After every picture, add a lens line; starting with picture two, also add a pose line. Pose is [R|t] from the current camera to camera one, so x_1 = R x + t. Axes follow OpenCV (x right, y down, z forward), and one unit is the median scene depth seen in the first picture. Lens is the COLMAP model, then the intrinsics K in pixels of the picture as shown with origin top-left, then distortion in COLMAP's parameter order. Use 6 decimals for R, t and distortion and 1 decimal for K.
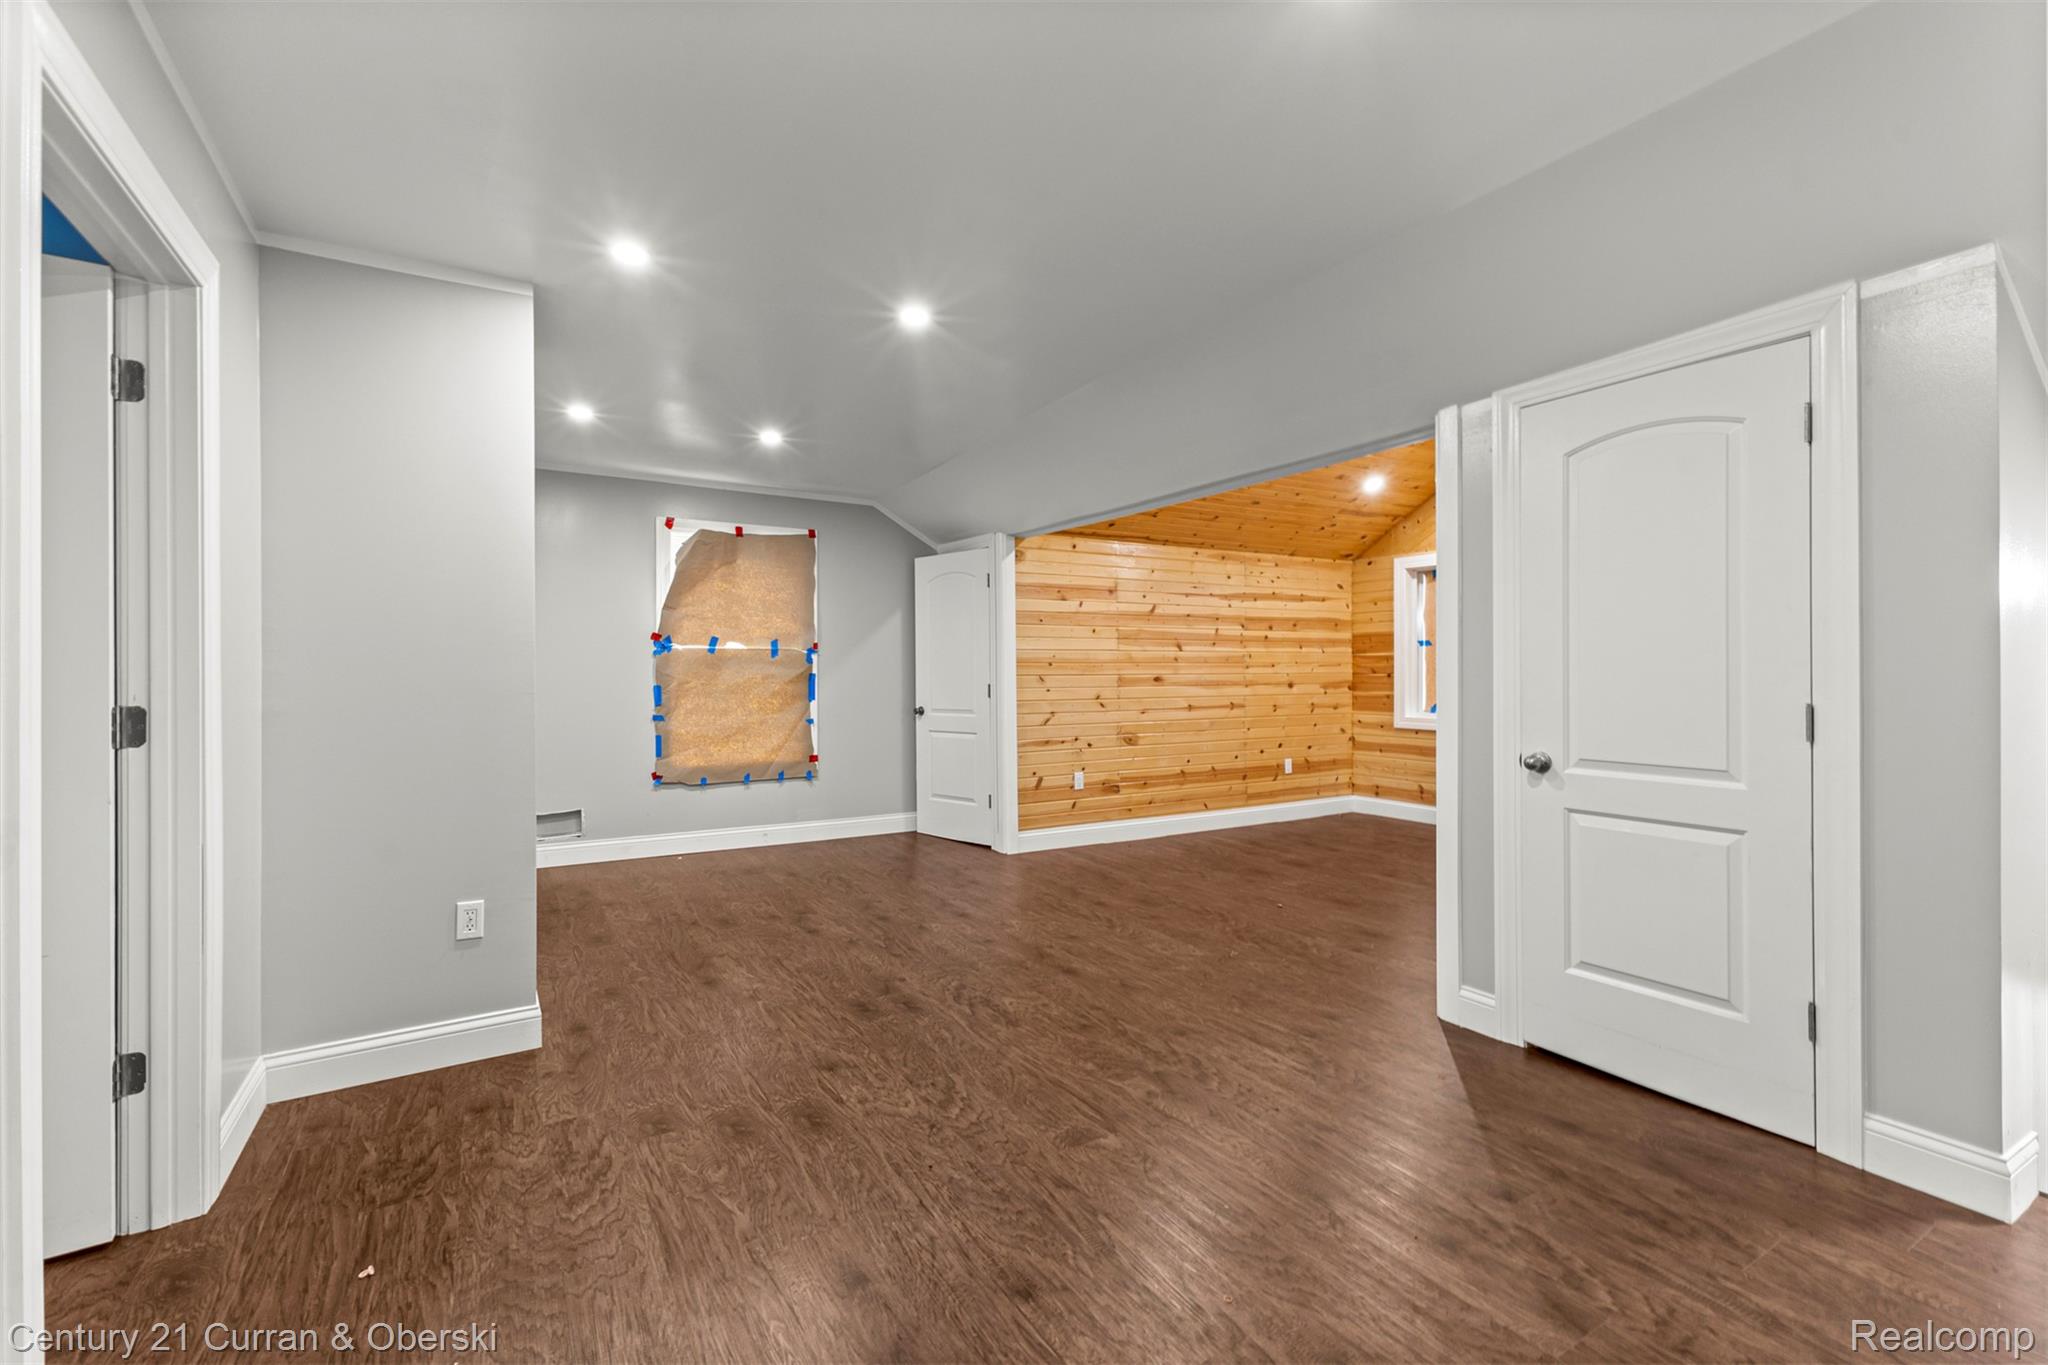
lens RADIAL K [[885.0, 0, 1025.3], [0, 885.0, 672.8], [0, 0, 1]] dist [0.004943, -0.000192]
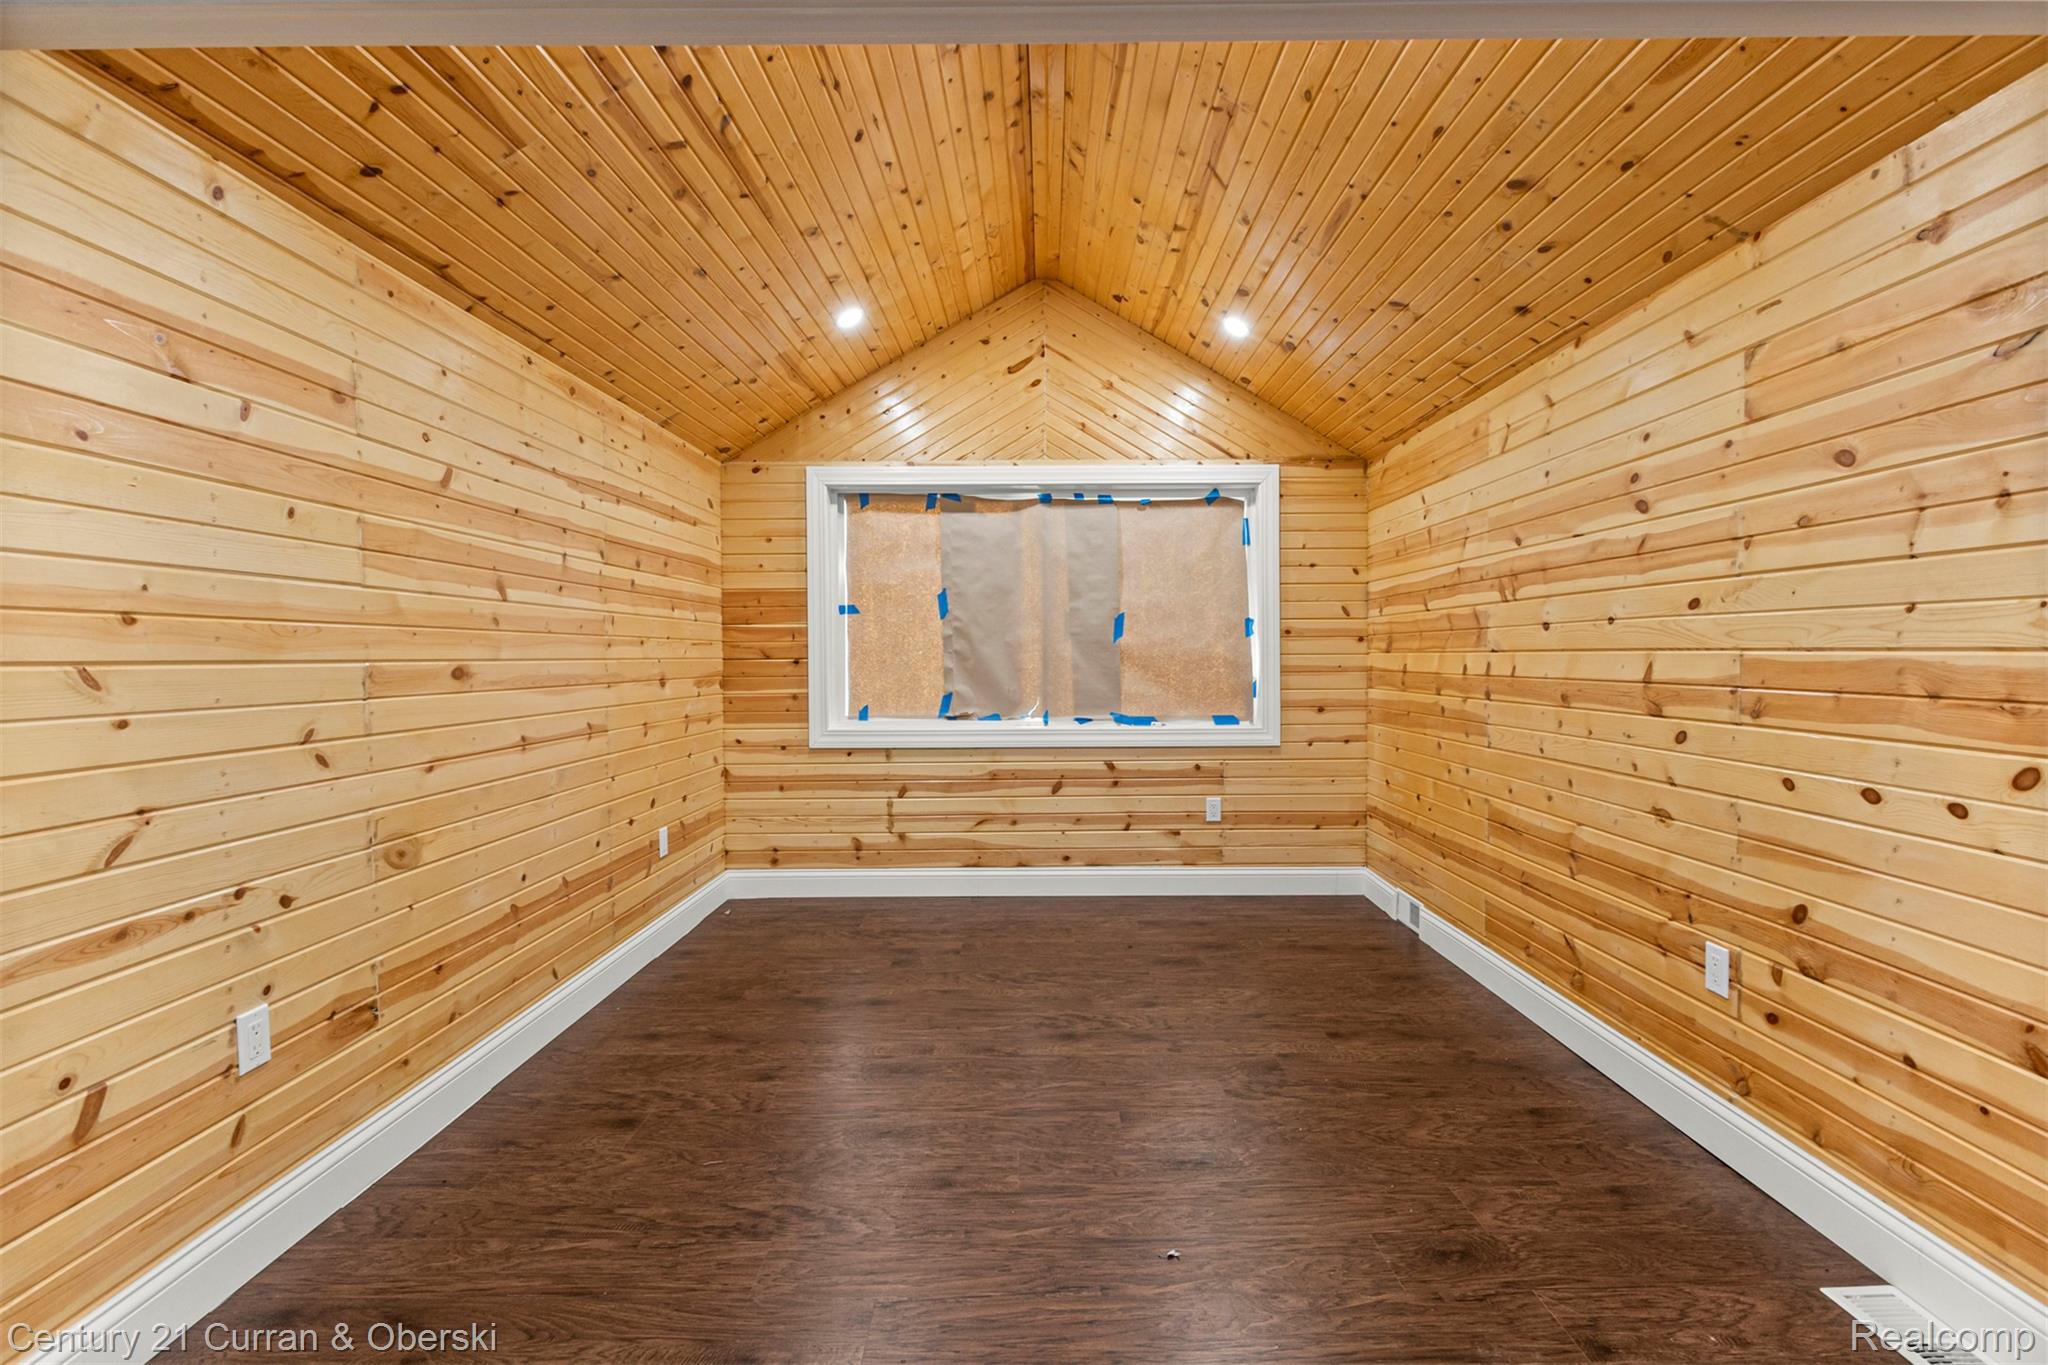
lens RADIAL K [[946.1, 0, 1024.3], [0, 946.1, 671.8], [0, 0, 1]] dist [-0.002242, -0.001307]
pose [[0.513570, -0.014702, 0.857921, -0.098496], [0.009744, 0.999889, 0.011303, 0.006789], [-0.857992, 0.002554, 0.513657, 0.902804]]
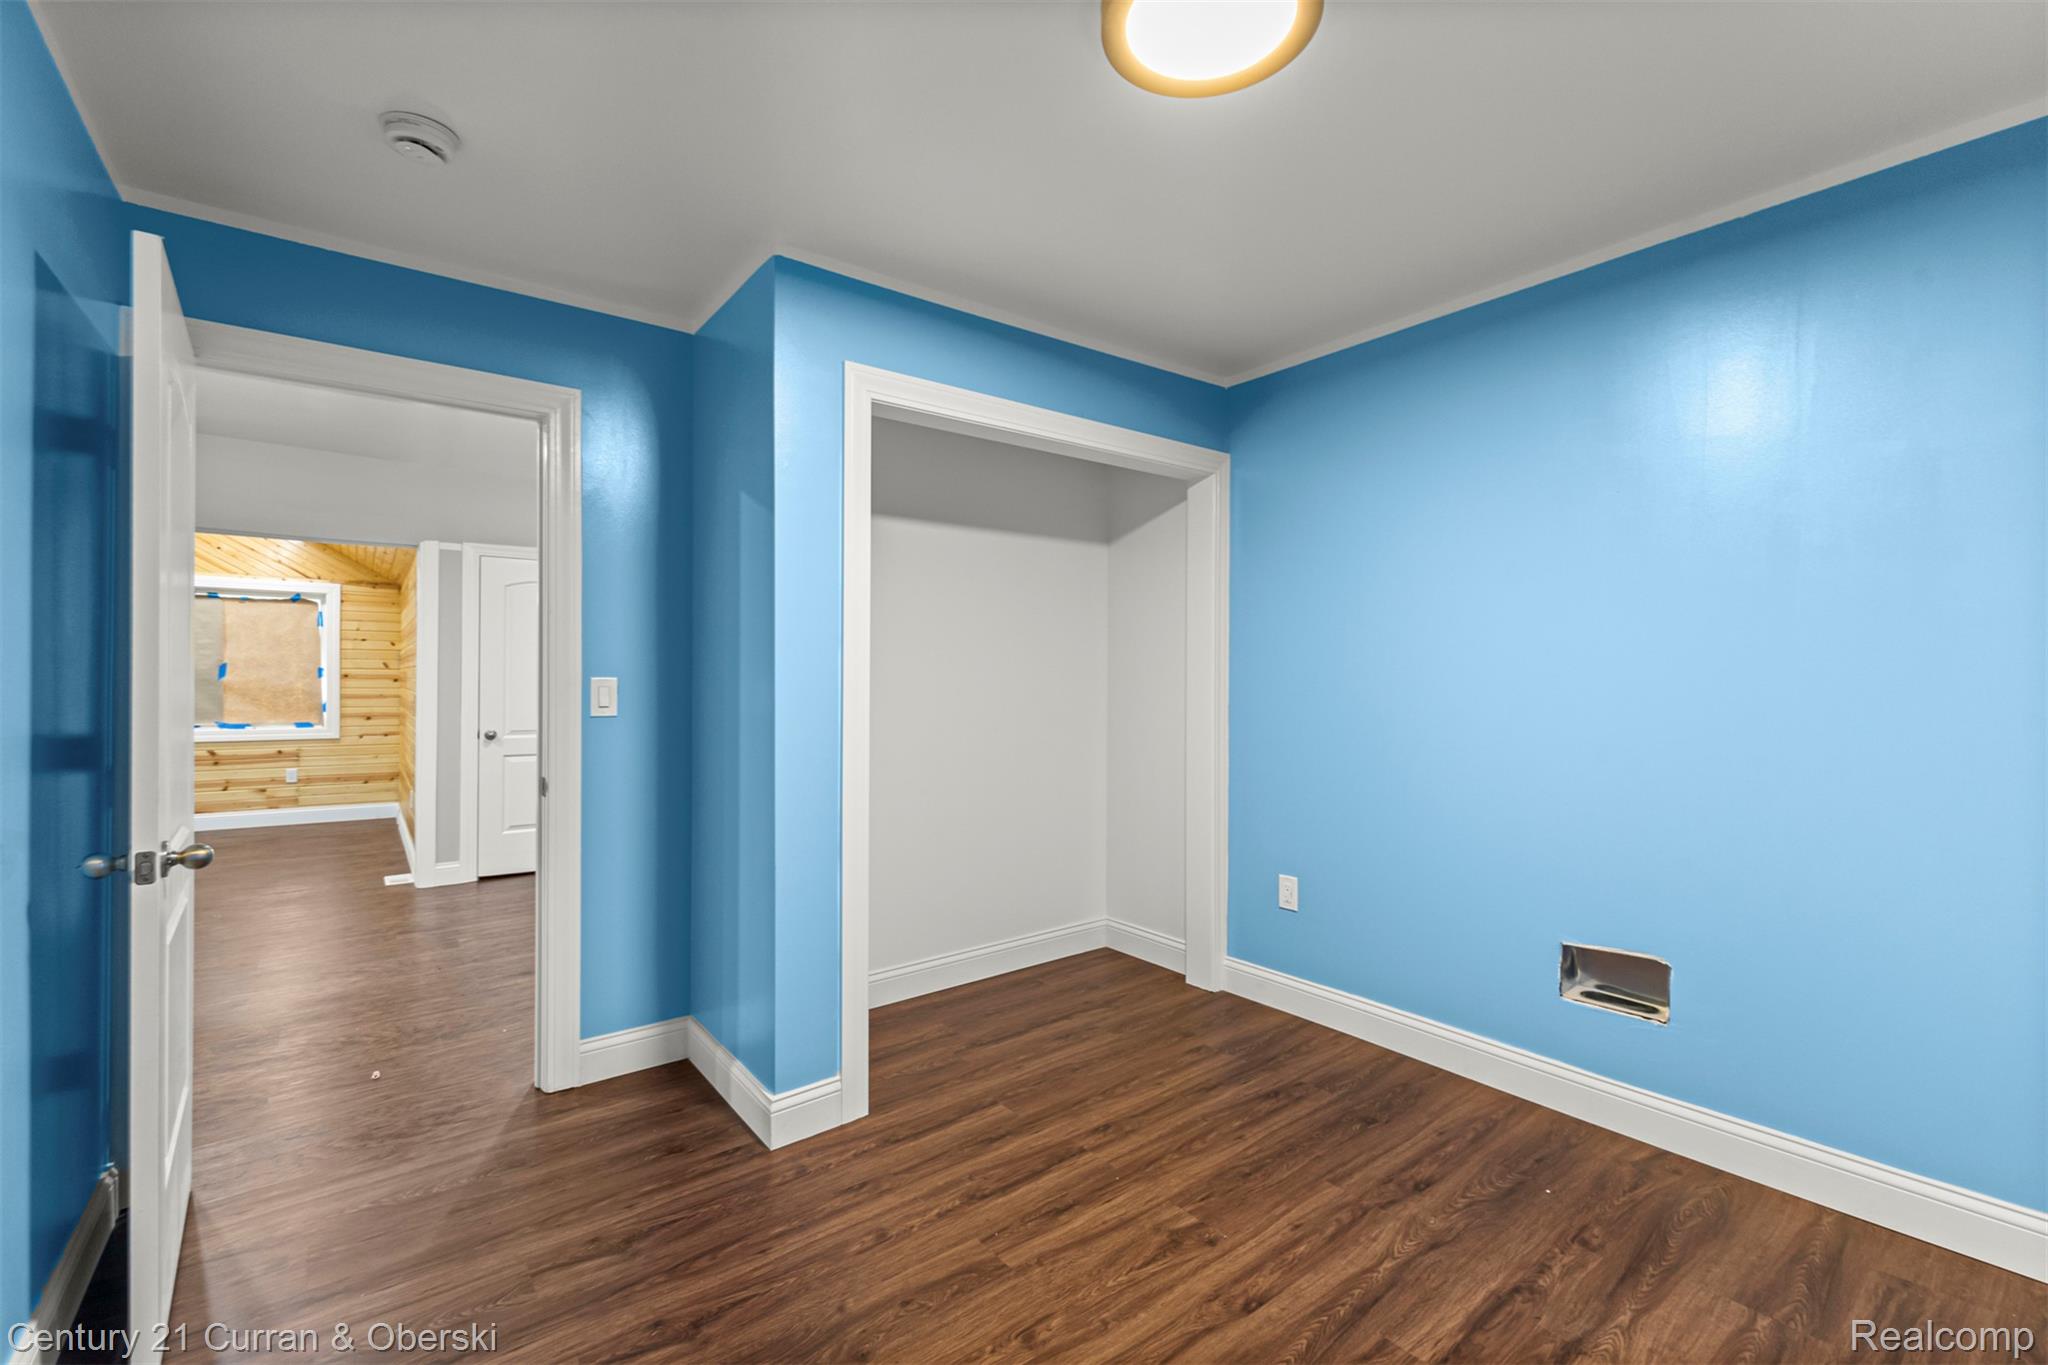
lens RADIAL K [[885.0, 0, 1037.8], [0, 885.0, 680.5], [0, 0, 1]] dist [0.004943, -0.000192]
pose [[-0.125215, 0.001401, 0.992129, -1.021966], [-0.000684, 0.999999, -0.001499, -0.011719], [-0.992129, -0.000867, -0.125214, 0.010185]]
